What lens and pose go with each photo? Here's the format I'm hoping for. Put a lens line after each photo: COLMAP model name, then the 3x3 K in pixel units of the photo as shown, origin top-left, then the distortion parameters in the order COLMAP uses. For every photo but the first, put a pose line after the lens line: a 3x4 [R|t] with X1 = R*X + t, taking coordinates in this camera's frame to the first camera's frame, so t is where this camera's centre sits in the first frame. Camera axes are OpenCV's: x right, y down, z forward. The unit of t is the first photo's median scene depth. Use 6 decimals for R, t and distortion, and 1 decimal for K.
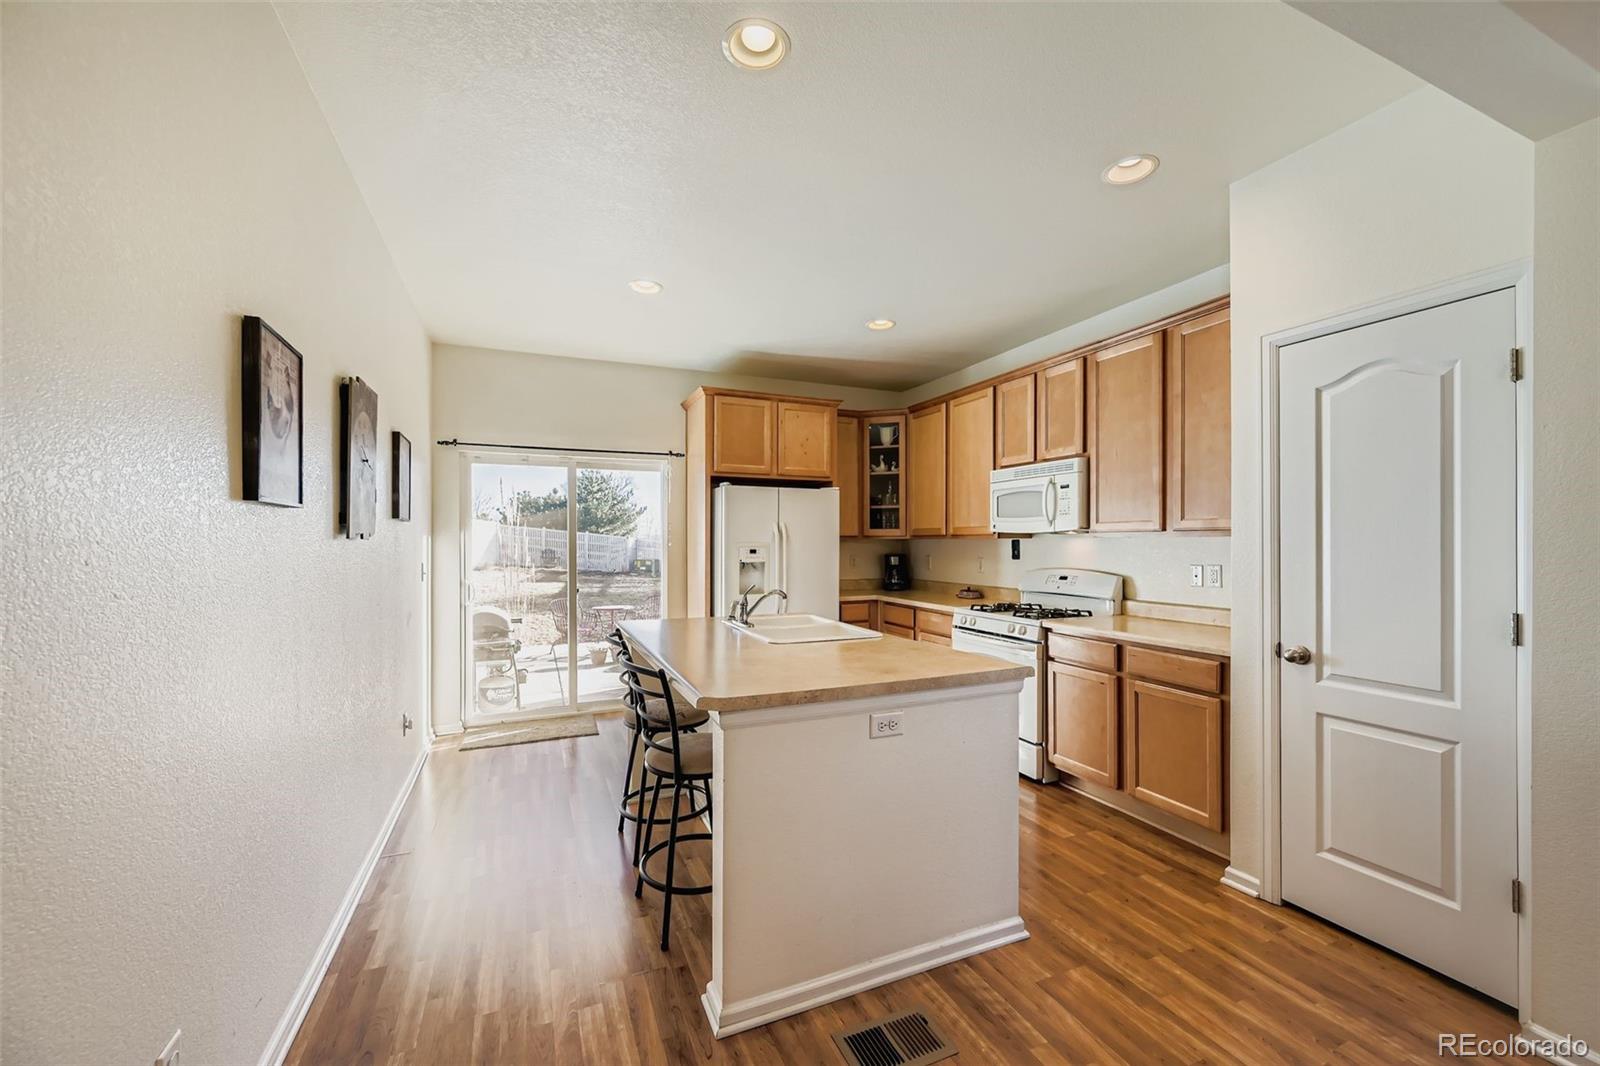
lens RADIAL K [[633.4, 0, 805.0], [0, 633.4, 545.2], [0, 0, 1]] dist [0.000993, 0.000203]
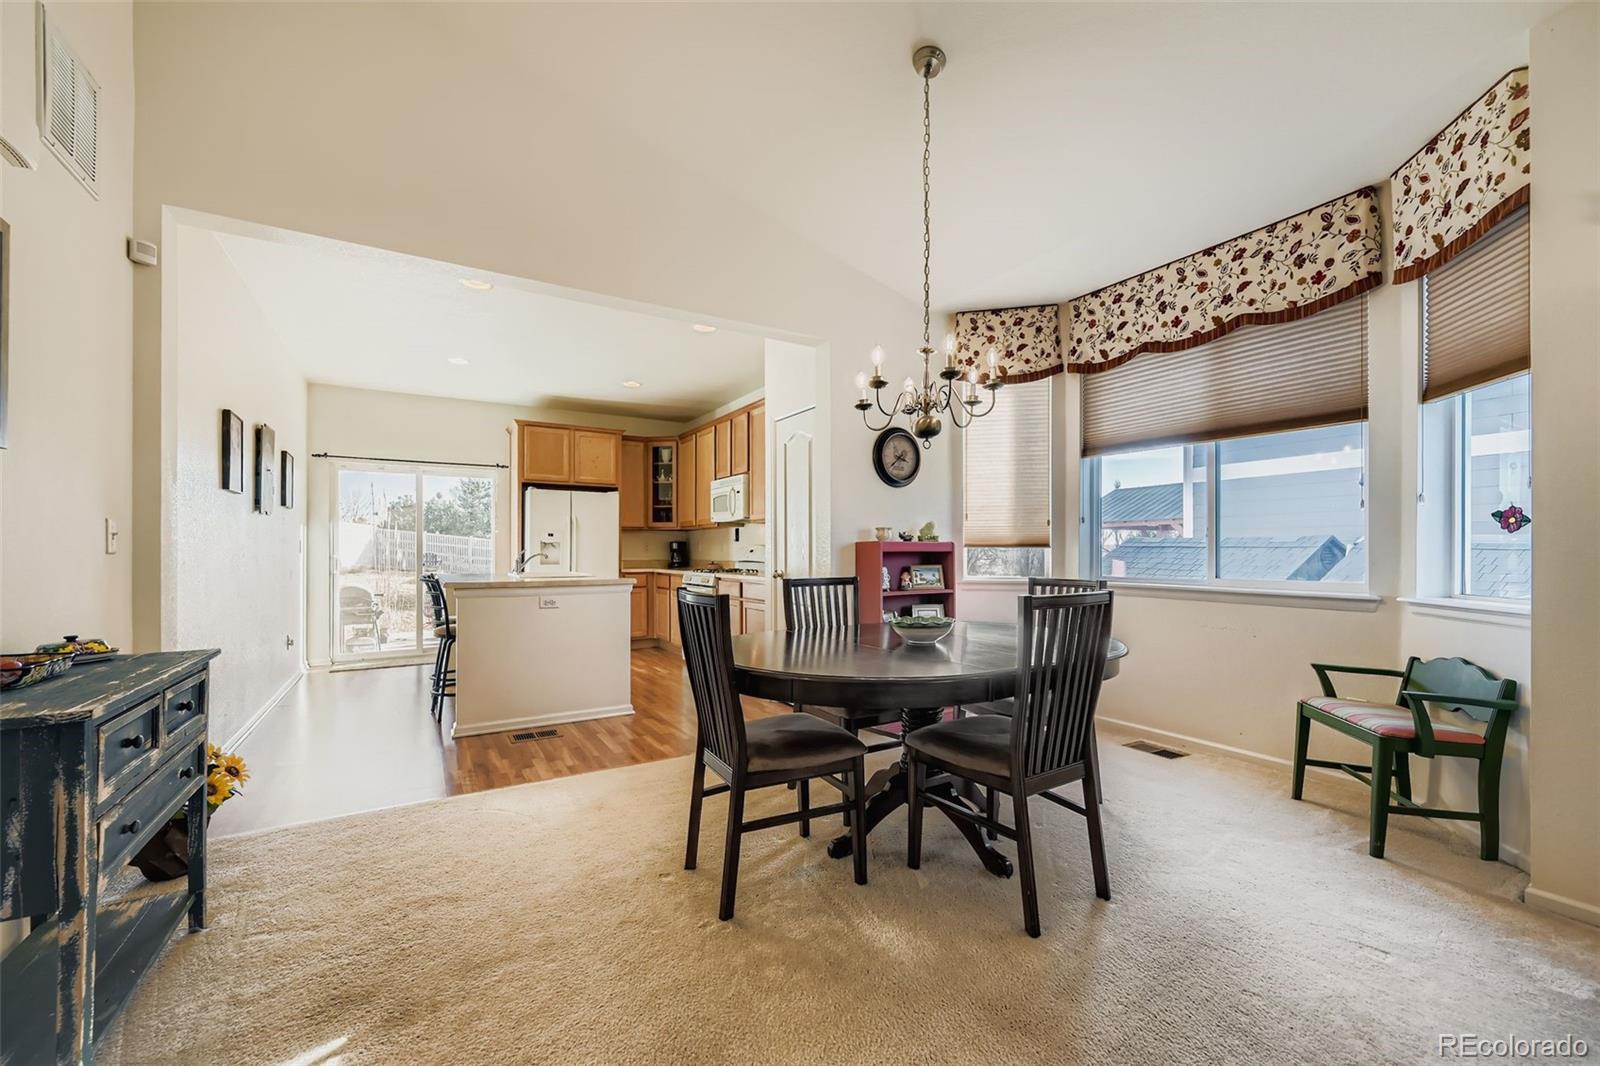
lens RADIAL K [[644.4, 0, 805.5], [0, 644.4, 551.2], [0, 0, 1]] dist [-0.000451, 0.000061]
pose [[0.991066, 0.001124, 0.133370, 0.287073], [-0.000255, 0.999979, -0.006529, 0.054255], [-0.133374, 0.006436, 0.991045, -0.511952]]
